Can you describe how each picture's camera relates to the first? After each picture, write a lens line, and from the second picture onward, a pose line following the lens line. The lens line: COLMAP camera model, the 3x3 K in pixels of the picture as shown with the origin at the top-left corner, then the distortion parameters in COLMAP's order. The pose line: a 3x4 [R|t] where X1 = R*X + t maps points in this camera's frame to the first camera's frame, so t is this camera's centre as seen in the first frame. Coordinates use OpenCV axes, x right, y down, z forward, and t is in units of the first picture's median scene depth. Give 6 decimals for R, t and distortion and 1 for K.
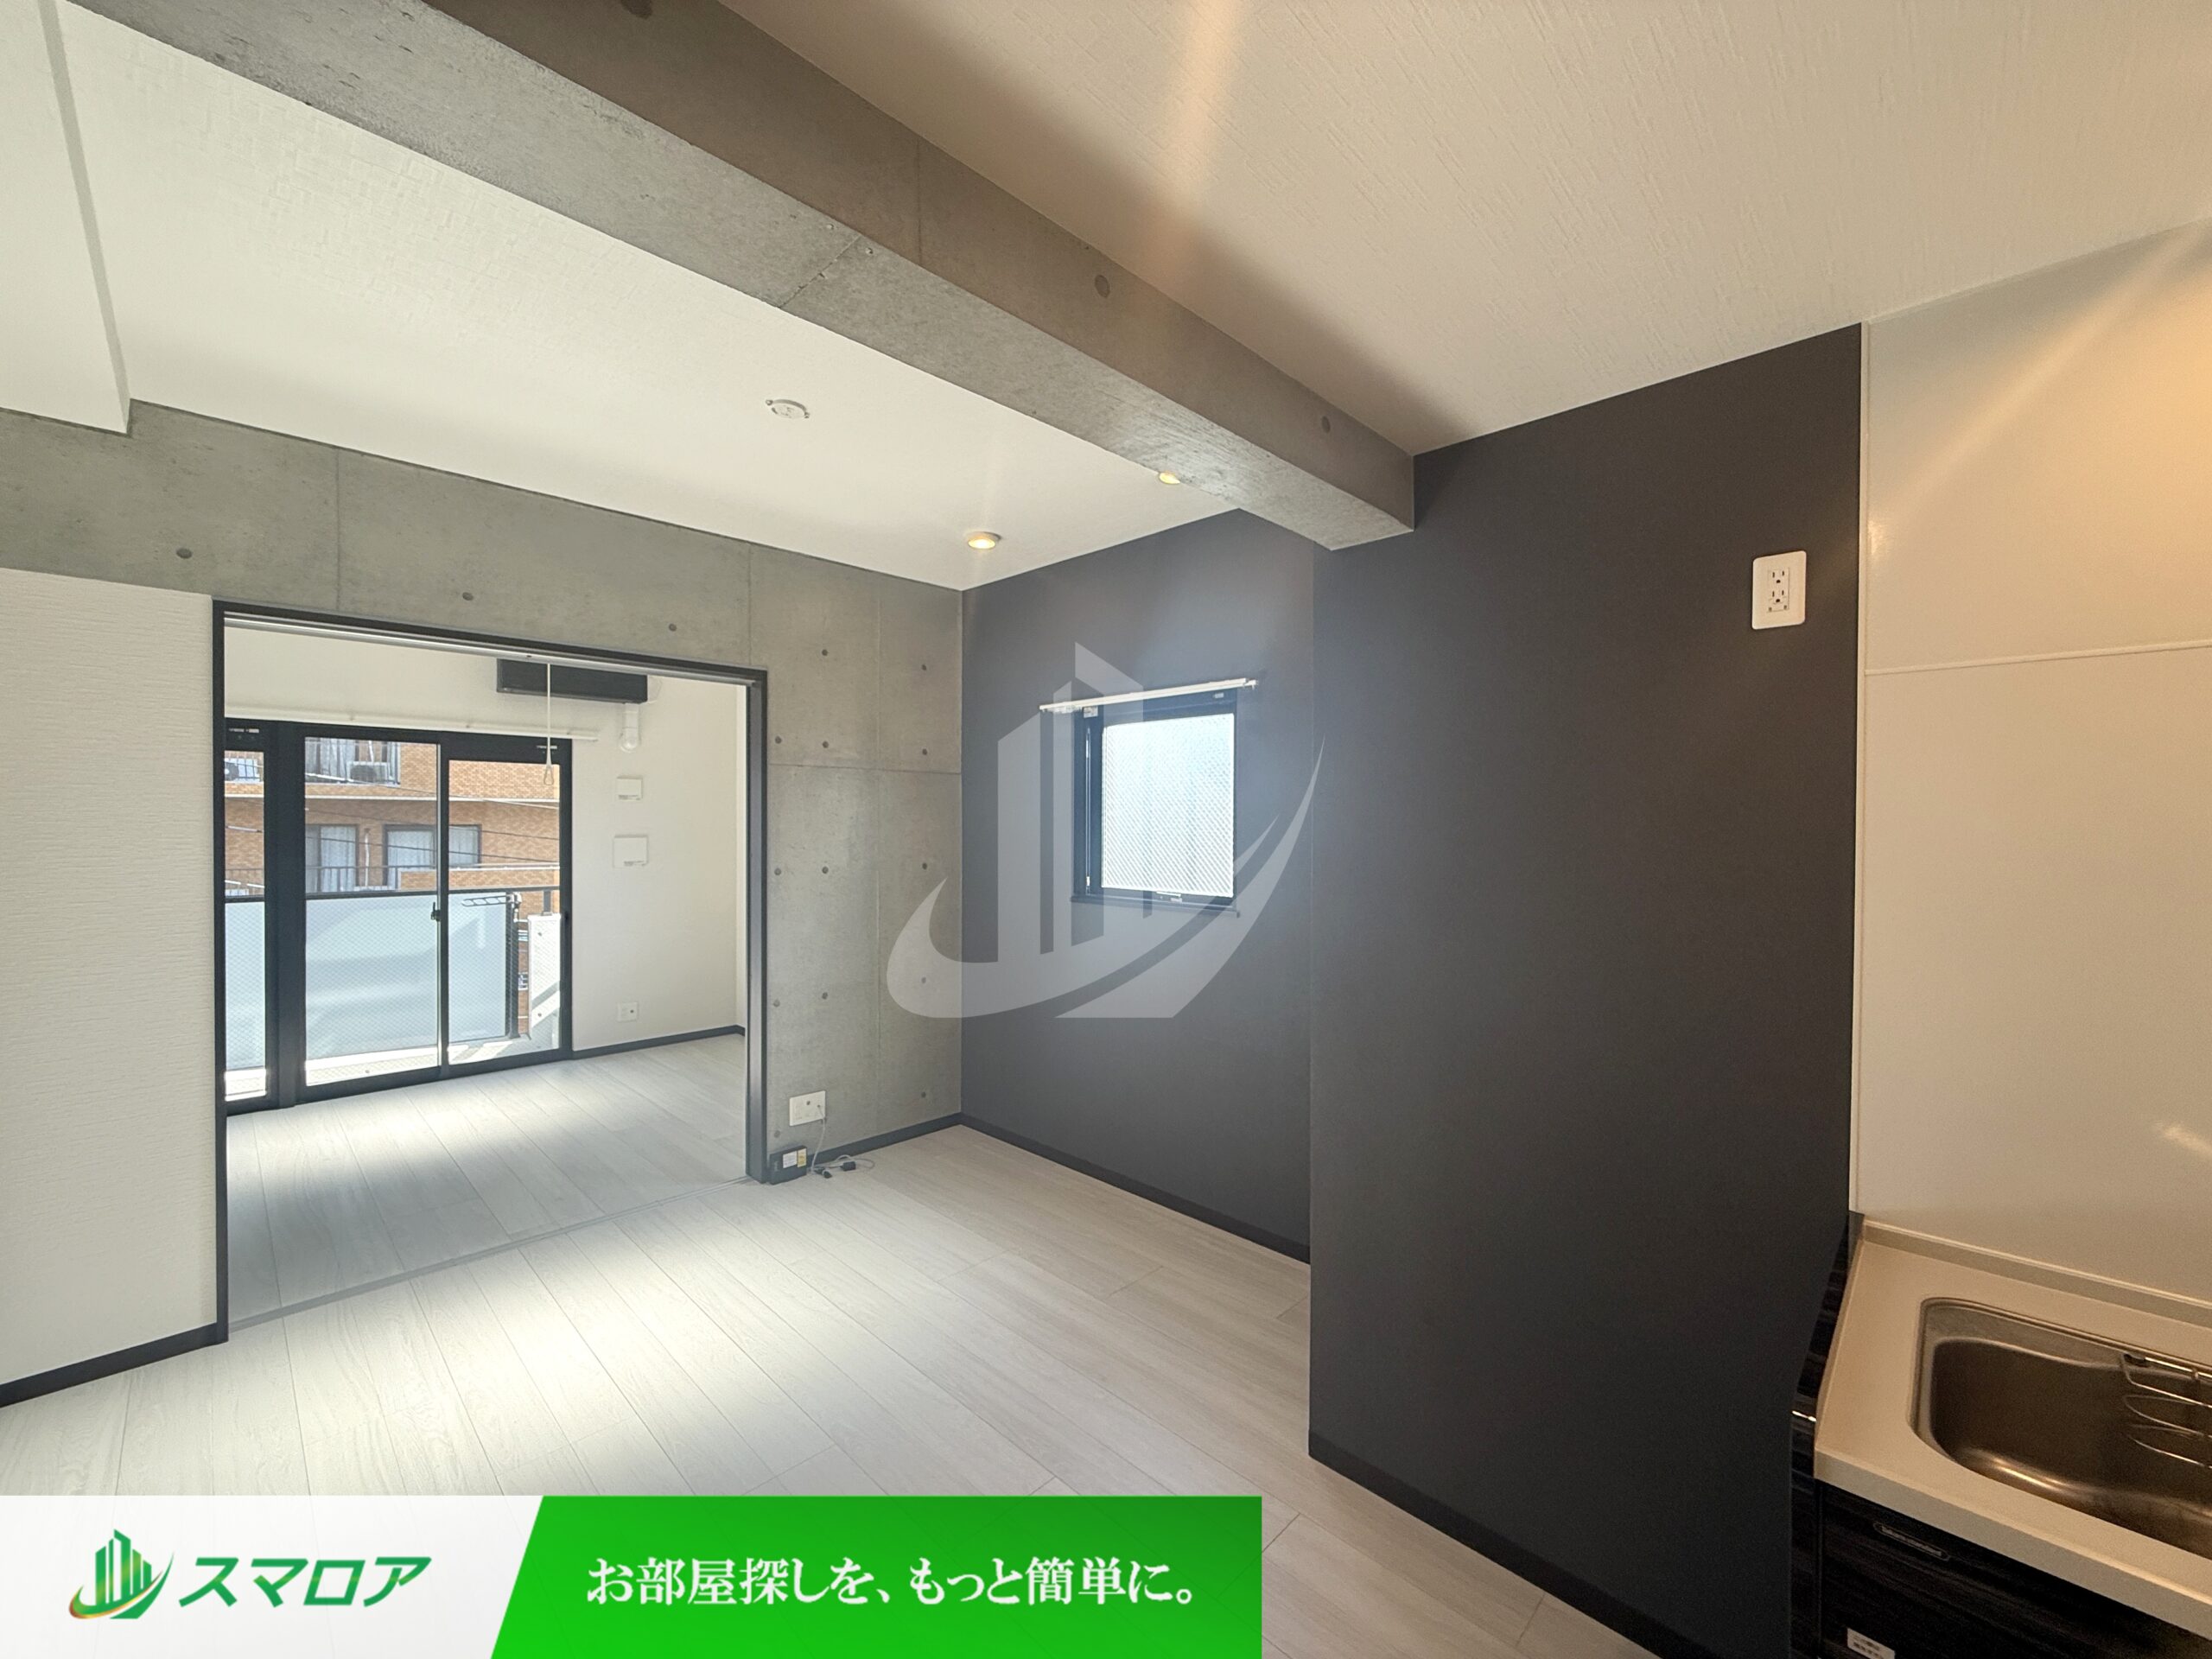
lens RADIAL K [[881.0, 0, 1094.1], [0, 881.0, 832.6], [0, 0, 1]] dist [-0.000155, 0.000545]
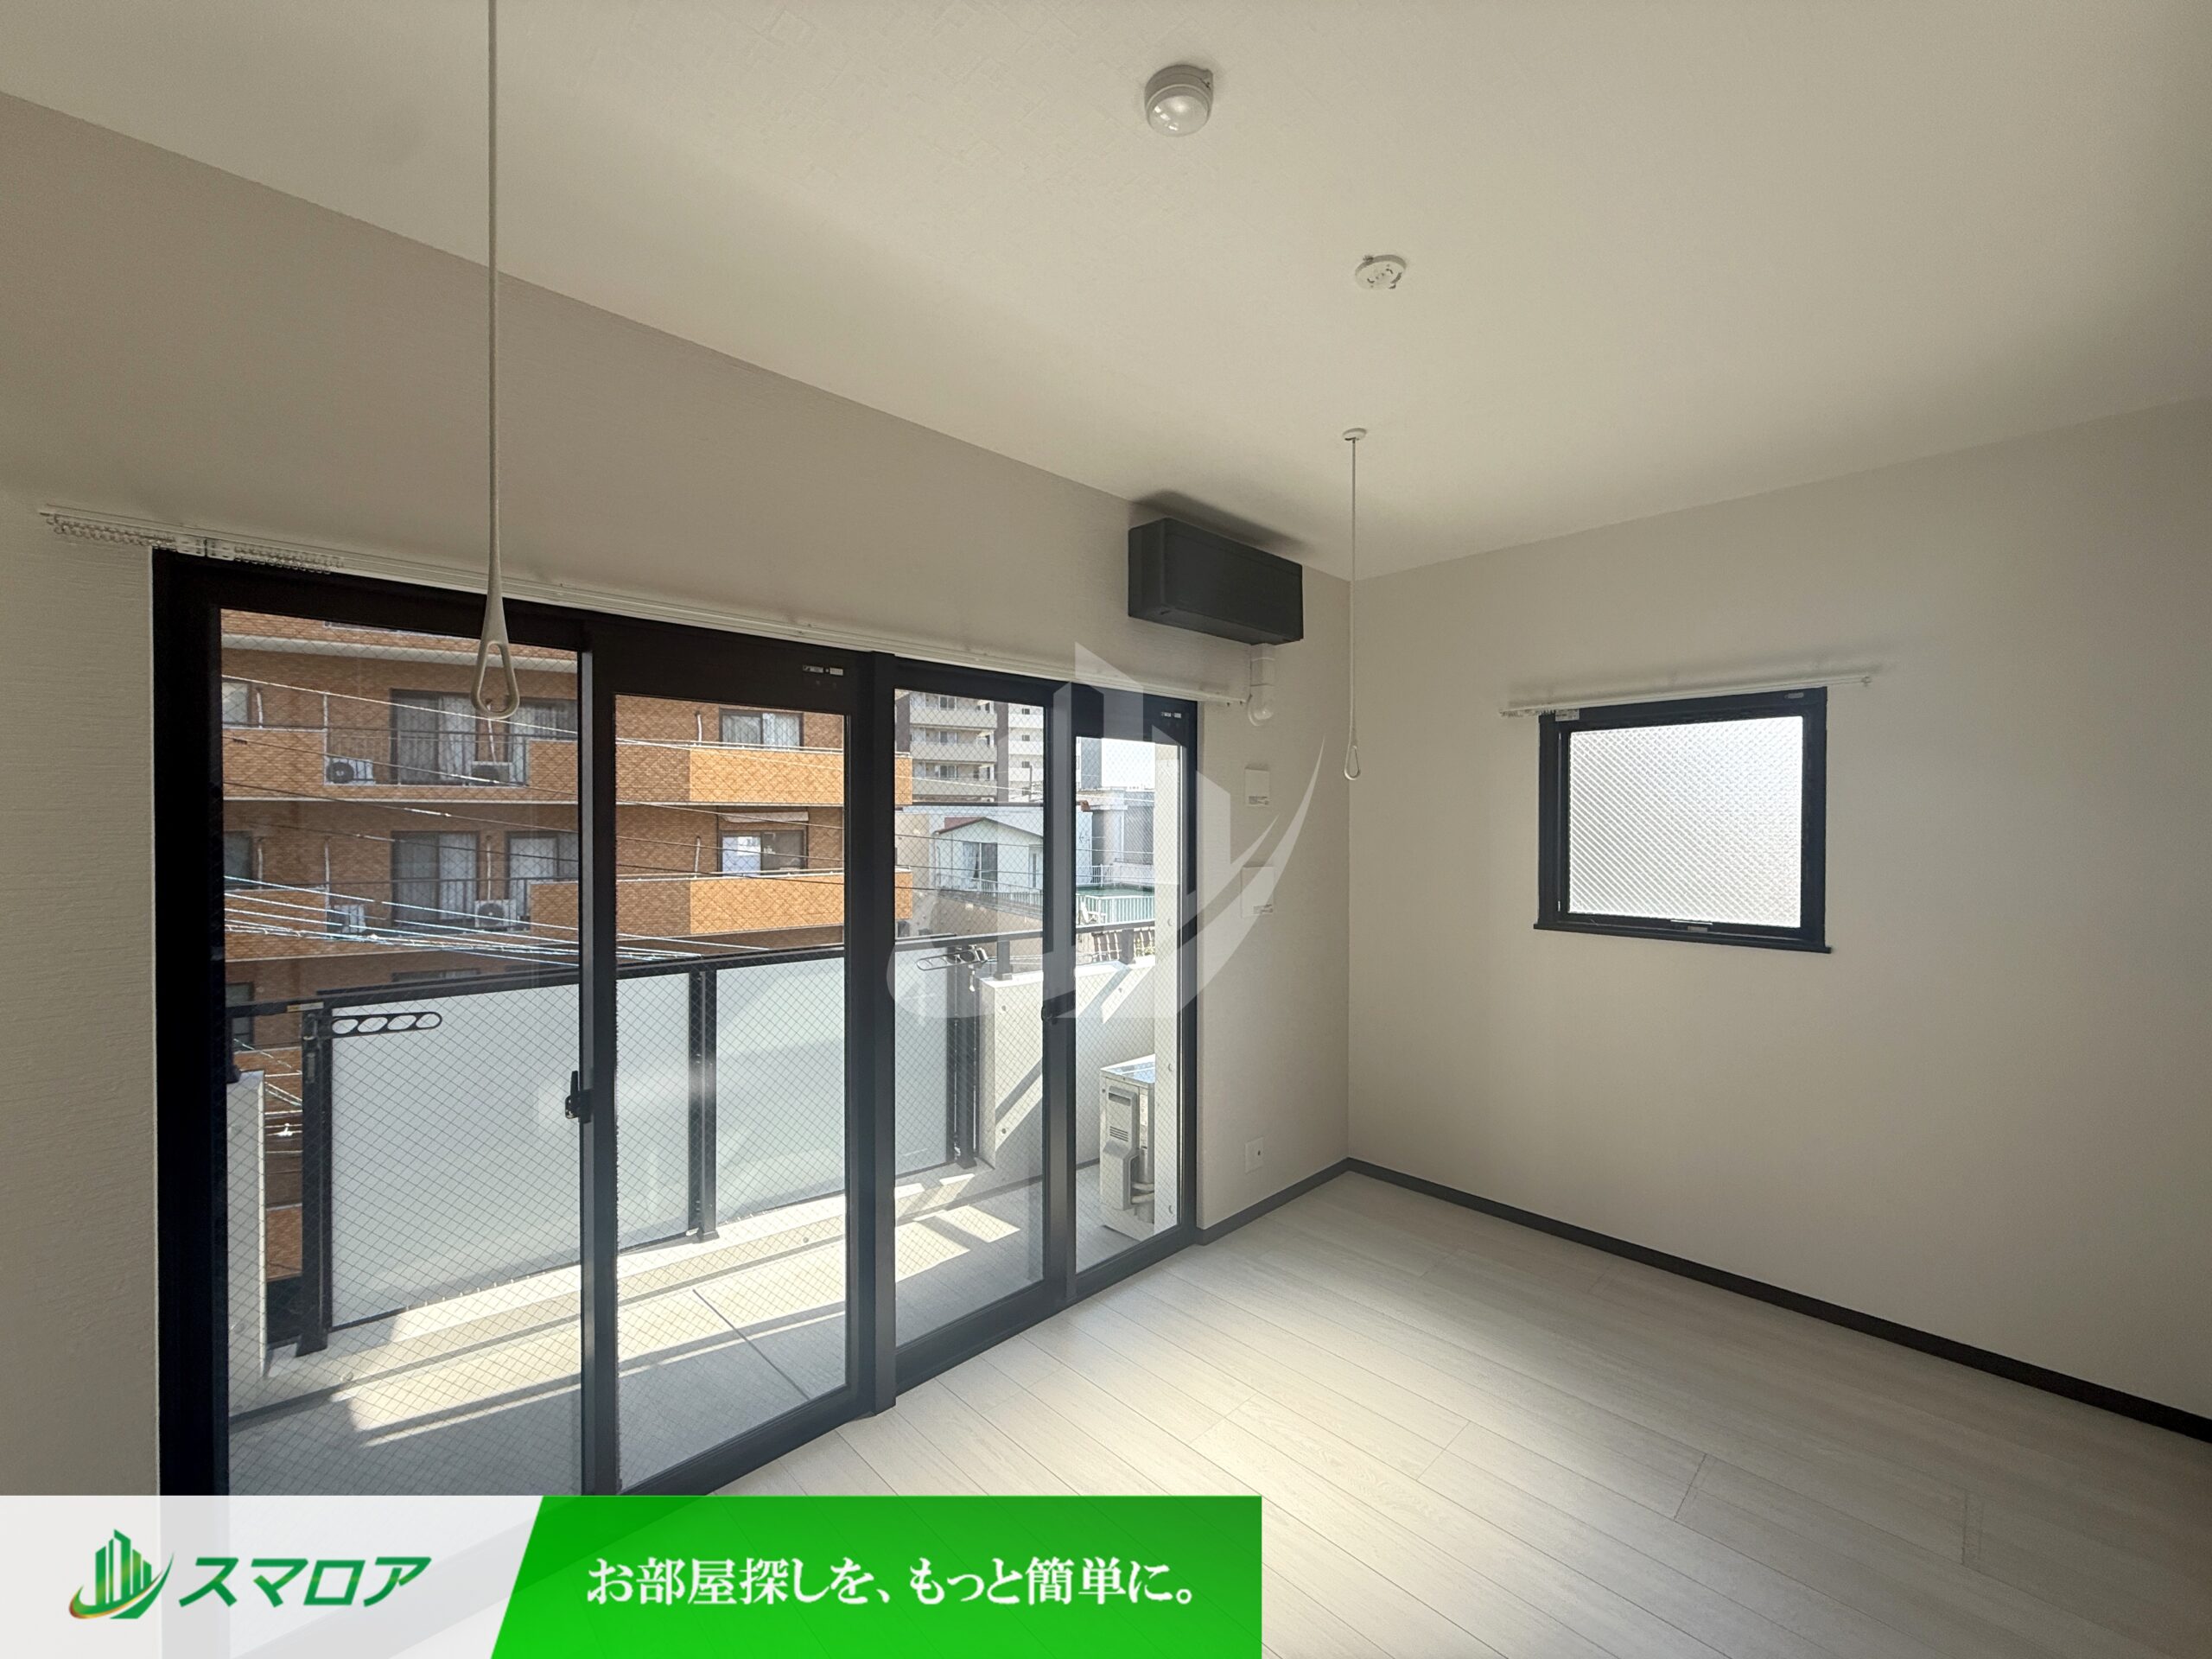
lens RADIAL K [[881.0, 0, 1104.5], [0, 881.0, 826.5], [0, 0, 1]] dist [-0.000155, 0.000545]
pose [[0.999817, -0.001744, -0.019037, -1.044250], [0.001541, 0.999942, -0.010706, -0.022905], [0.019055, 0.010674, 0.999761, 0.645275]]
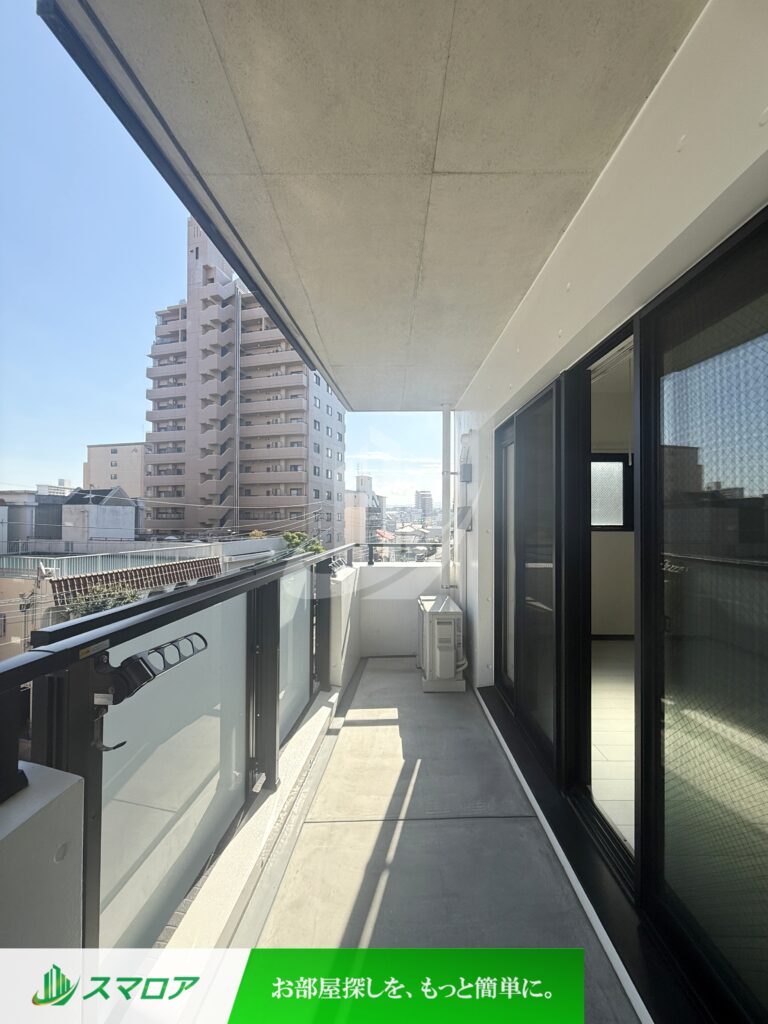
lens RADIAL K [[407.8, 0, 387.1], [0, 407.8, 515.5], [0, 0, 1]] dist [-0.000155, 0.000545]
pose [[0.719221, 0.008736, 0.694727, -1.833764], [0.005559, 0.999817, -0.018327, 0.055126], [-0.694759, 0.017043, 0.719040, 1.106337]]
